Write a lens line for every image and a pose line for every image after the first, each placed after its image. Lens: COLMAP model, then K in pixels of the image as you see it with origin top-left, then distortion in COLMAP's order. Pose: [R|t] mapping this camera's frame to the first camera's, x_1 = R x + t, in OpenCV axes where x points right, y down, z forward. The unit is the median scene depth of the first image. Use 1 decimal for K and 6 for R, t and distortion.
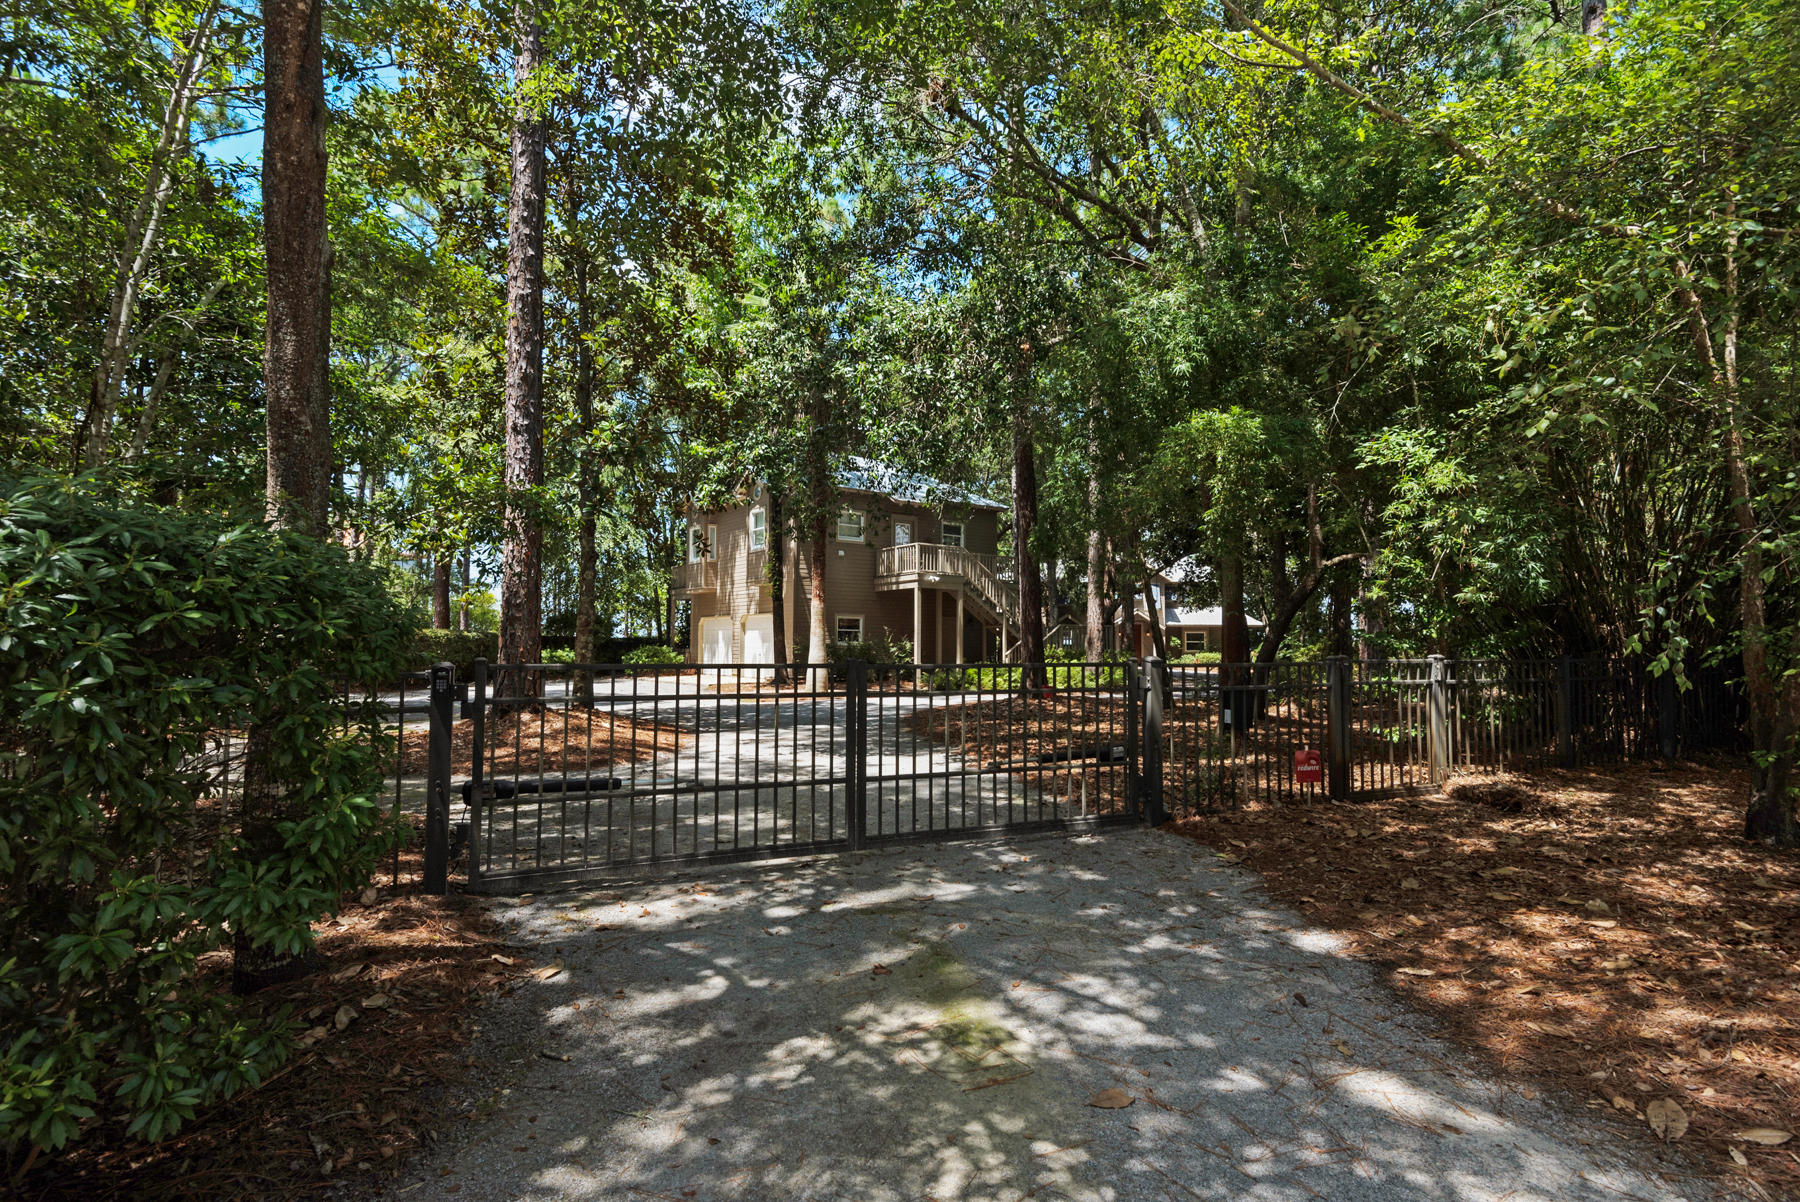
lens RADIAL K [[875.2, 0, 884.8], [0, 875.2, 606.5], [0, 0, 1]] dist [0.025949, -0.015235]
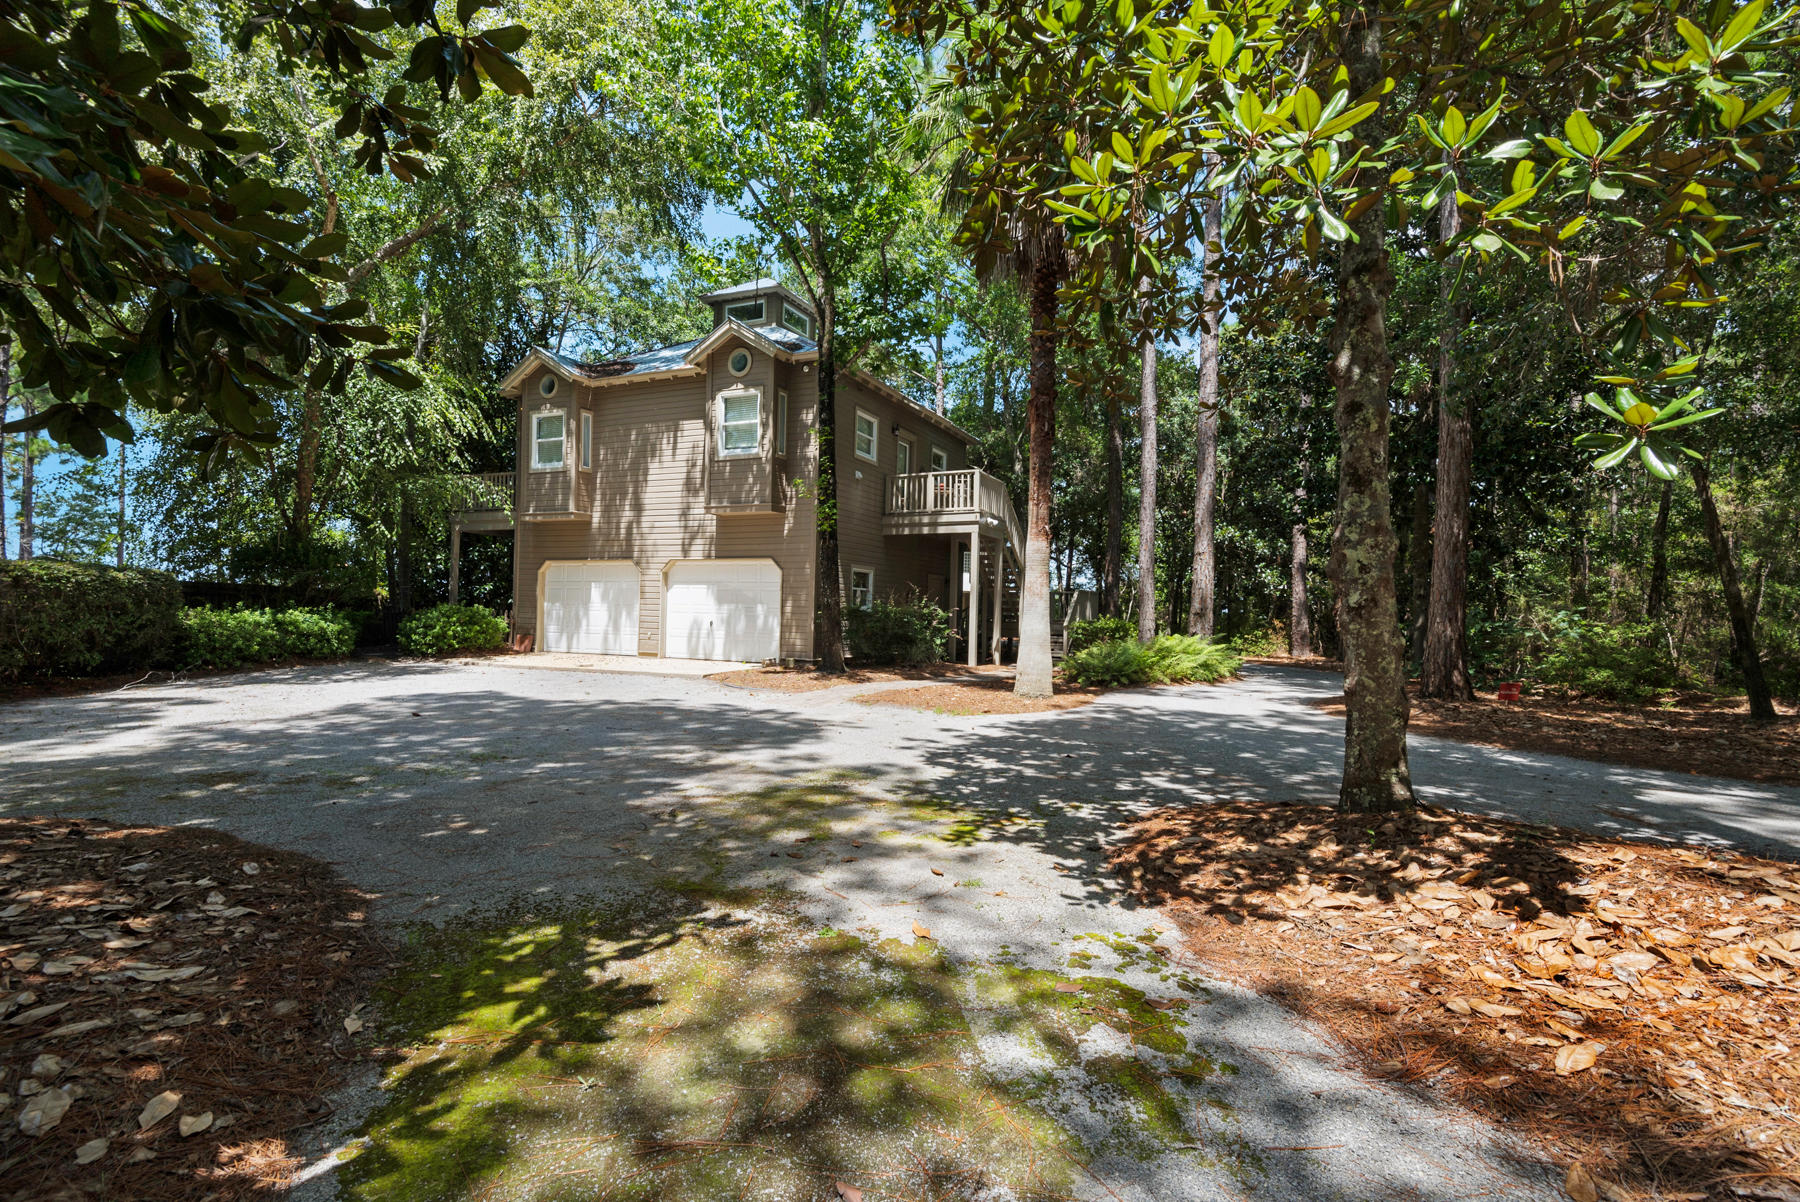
lens RADIAL K [[849.4, 0, 879.7], [0, 849.4, 609.7], [0, 0, 1]] dist [0.008355, -0.000239]
pose [[0.874033, 0.019786, 0.485464, -0.354076], [-0.044437, 0.998238, 0.039321, 0.017001], [-0.483830, -0.055940, 0.873372, 0.417687]]
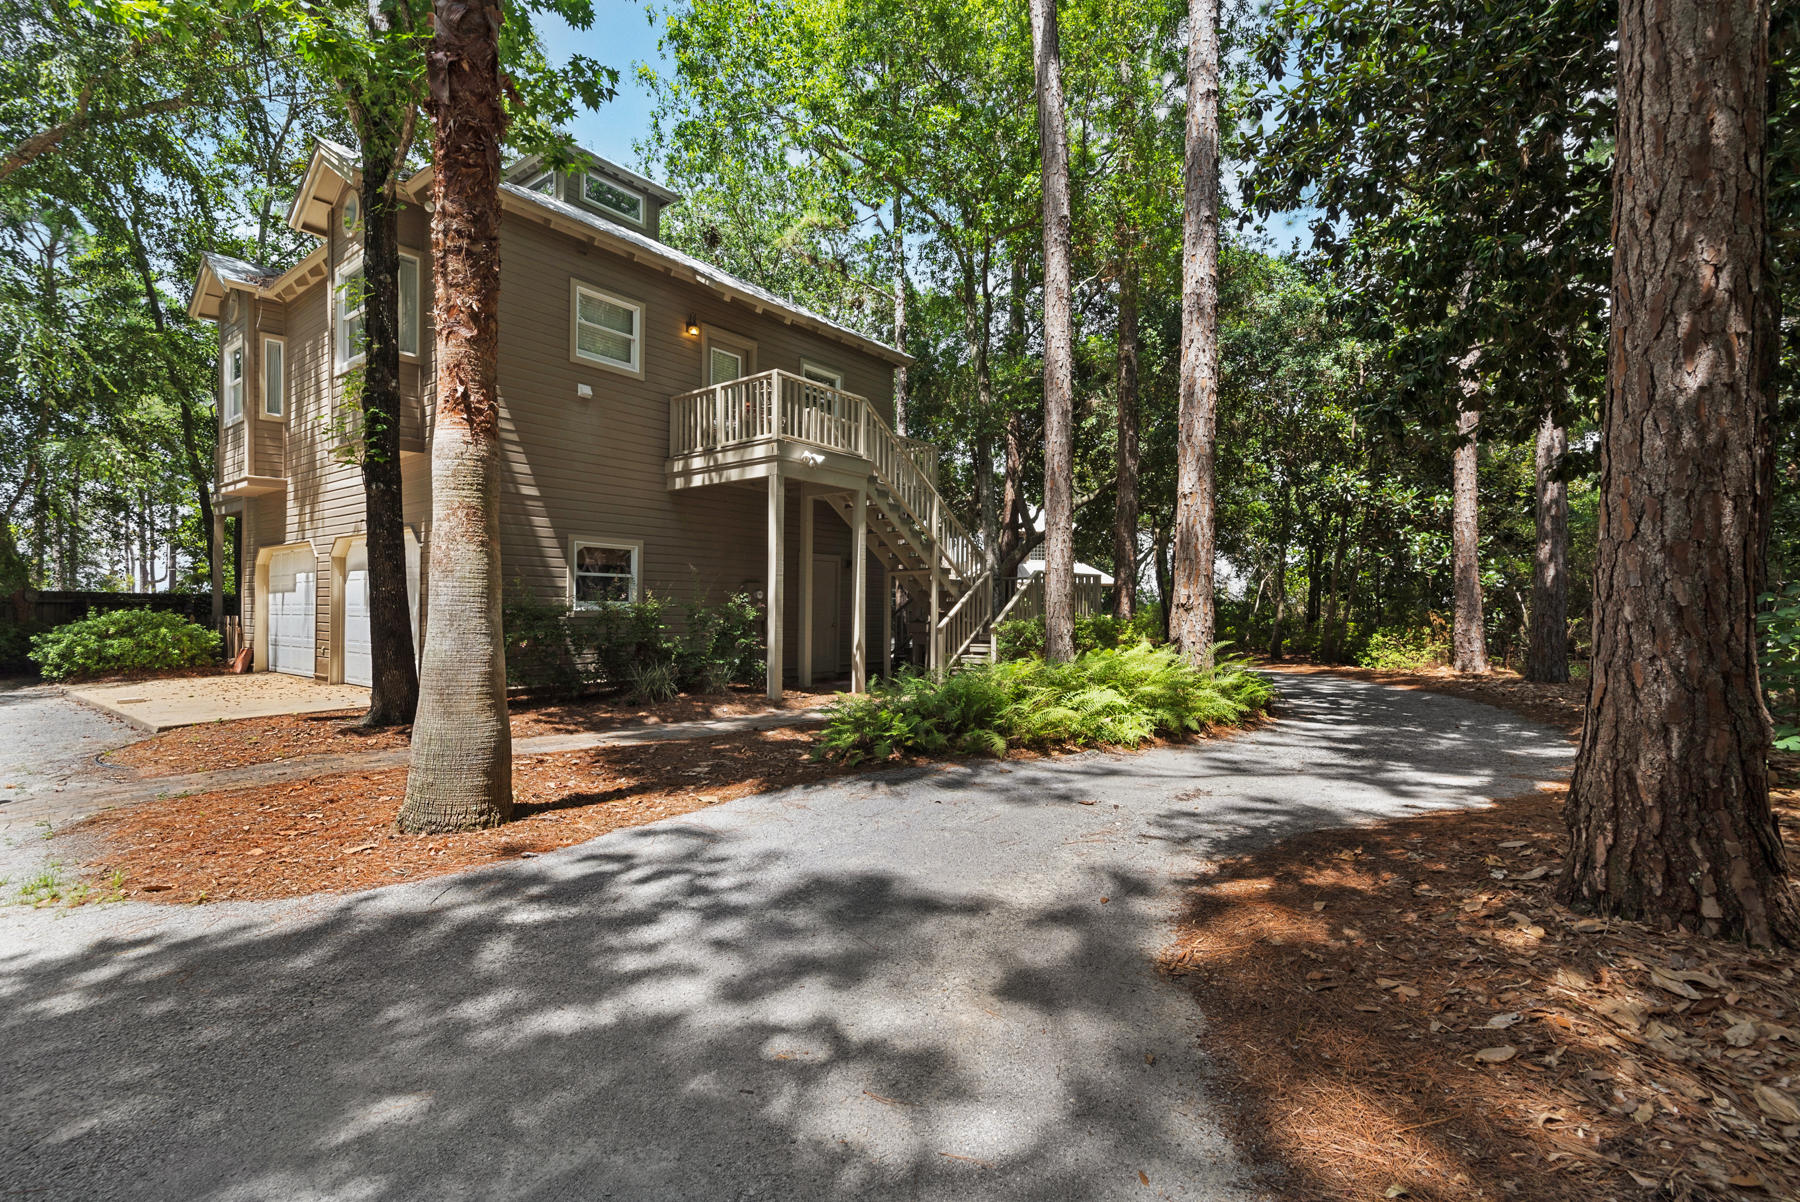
lens RADIAL K [[808.3, 0, 879.7], [0, 808.3, 595.2], [0, 0, 1]] dist [0.001245, -0.000559]
pose [[0.953095, -0.002258, 0.302664, -0.032541], [-0.013161, 0.998717, 0.048894, 0.015967], [-0.302386, -0.050584, 0.951842, 0.590414]]
